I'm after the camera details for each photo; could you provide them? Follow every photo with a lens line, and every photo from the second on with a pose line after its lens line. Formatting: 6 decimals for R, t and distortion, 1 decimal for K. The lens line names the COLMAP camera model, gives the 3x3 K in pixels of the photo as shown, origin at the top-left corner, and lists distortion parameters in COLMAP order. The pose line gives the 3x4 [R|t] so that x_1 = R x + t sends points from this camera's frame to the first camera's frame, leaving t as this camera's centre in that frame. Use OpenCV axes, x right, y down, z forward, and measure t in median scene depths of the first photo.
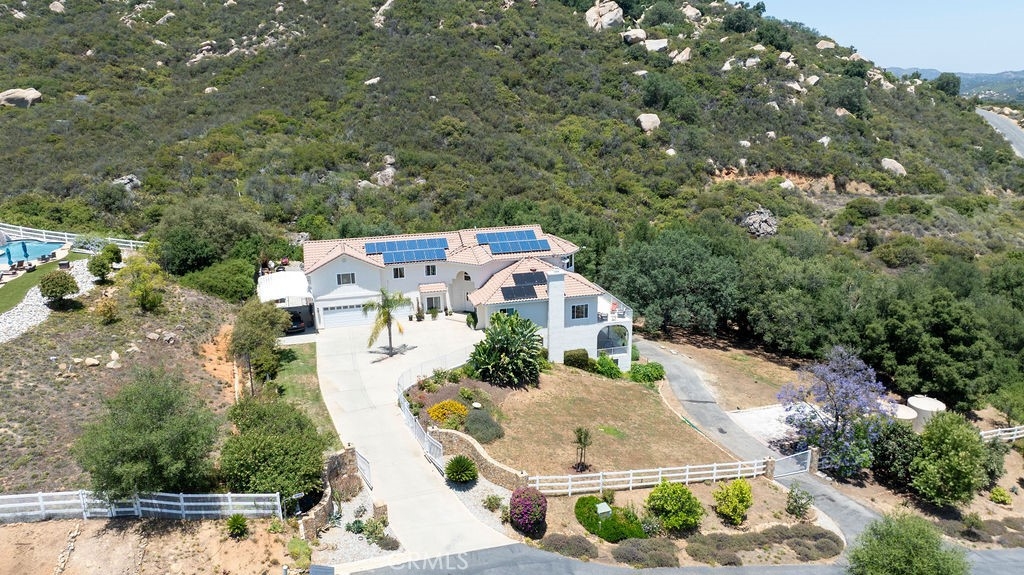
lens RADIAL K [[721.6, 0, 514.8], [0, 721.6, 283.5], [0, 0, 1]] dist [-0.041750, 0.048376]
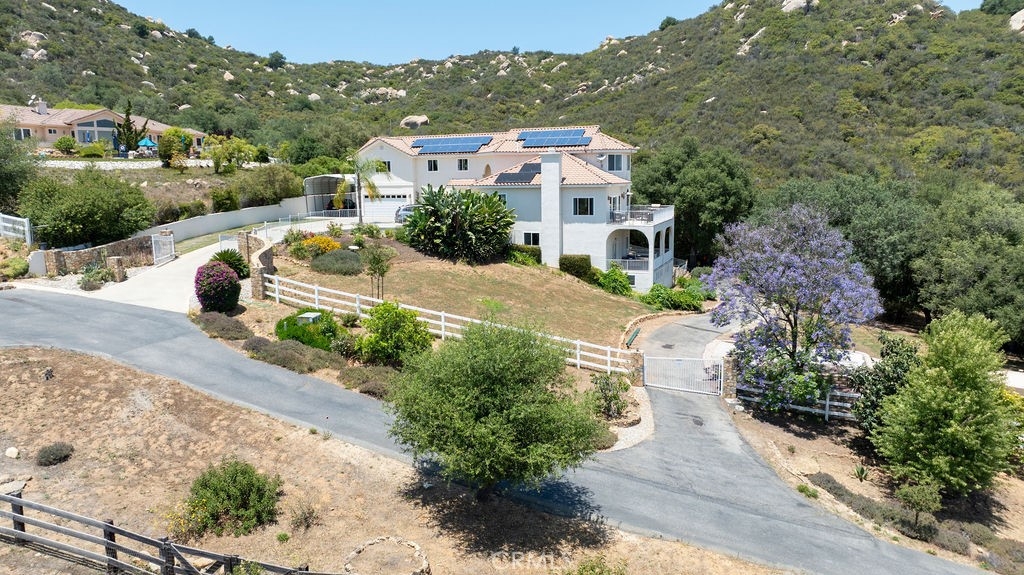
lens RADIAL K [[721.6, 0, 512.8], [0, 721.6, 281.5], [0, 0, 1]] dist [-0.041750, 0.048376]
pose [[0.807733, 0.084660, -0.583438, 0.184539], [-0.154518, 0.985441, -0.070928, 0.069984], [0.568939, 0.147442, 0.809055, 0.110358]]
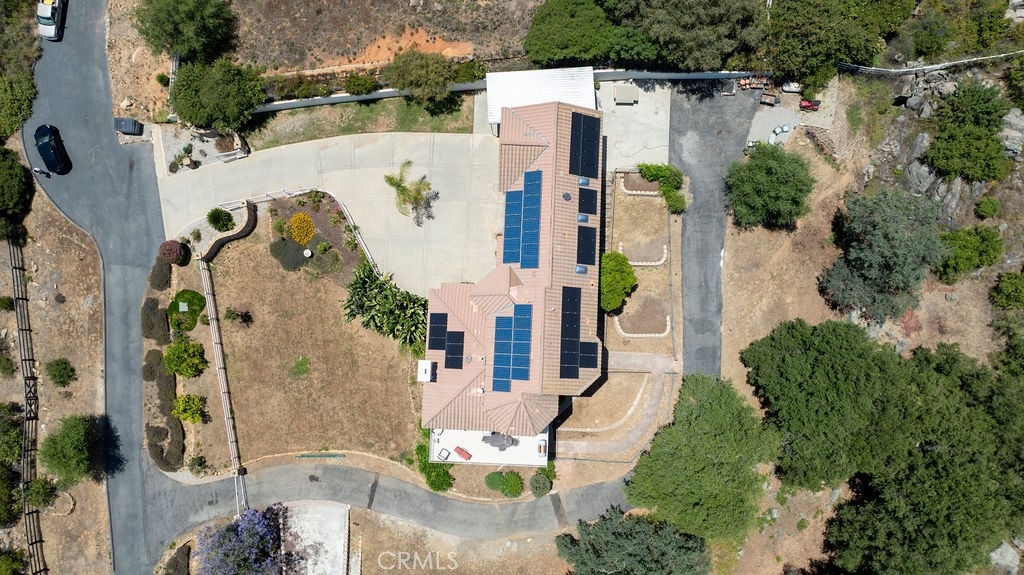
lens RADIAL K [[721.6, 0, 515.2], [0, 721.6, 289.2], [0, 0, 1]] dist [-0.041750, 0.048376]
pose [[-0.299327, 0.951002, -0.077450, -0.001668], [-0.240227, 0.003443, 0.970711, -0.317580], [0.923415, 0.309165, 0.227426, 0.306051]]
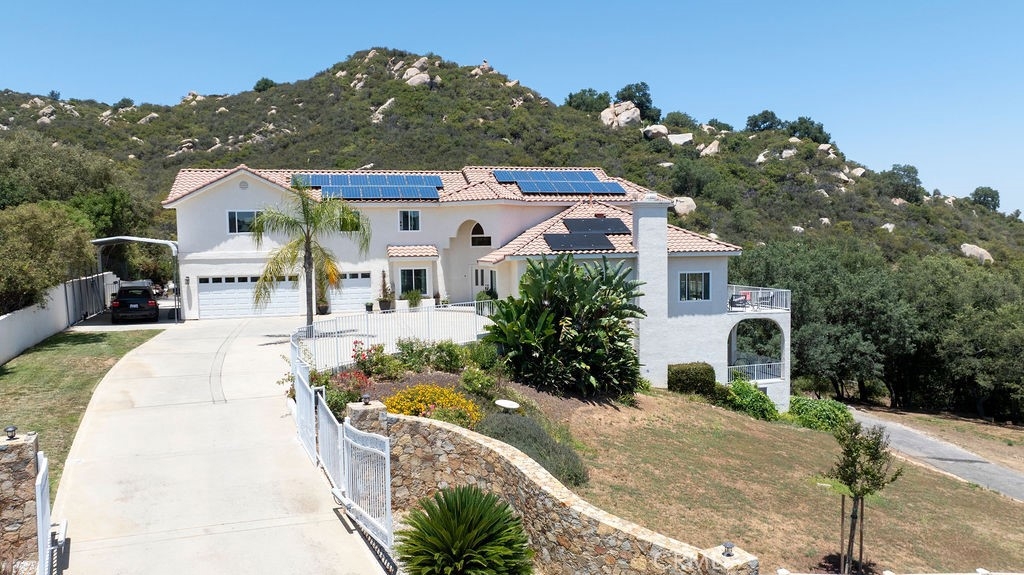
lens RADIAL K [[721.6, 0, 513.8], [0, 721.6, 284.3], [0, 0, 1]] dist [-0.041750, 0.048376]
pose [[0.999989, -0.003177, -0.003481, -0.013706], [0.002342, 0.975958, -0.217947, 0.054225], [0.004090, 0.217937, 0.975954, 0.179102]]
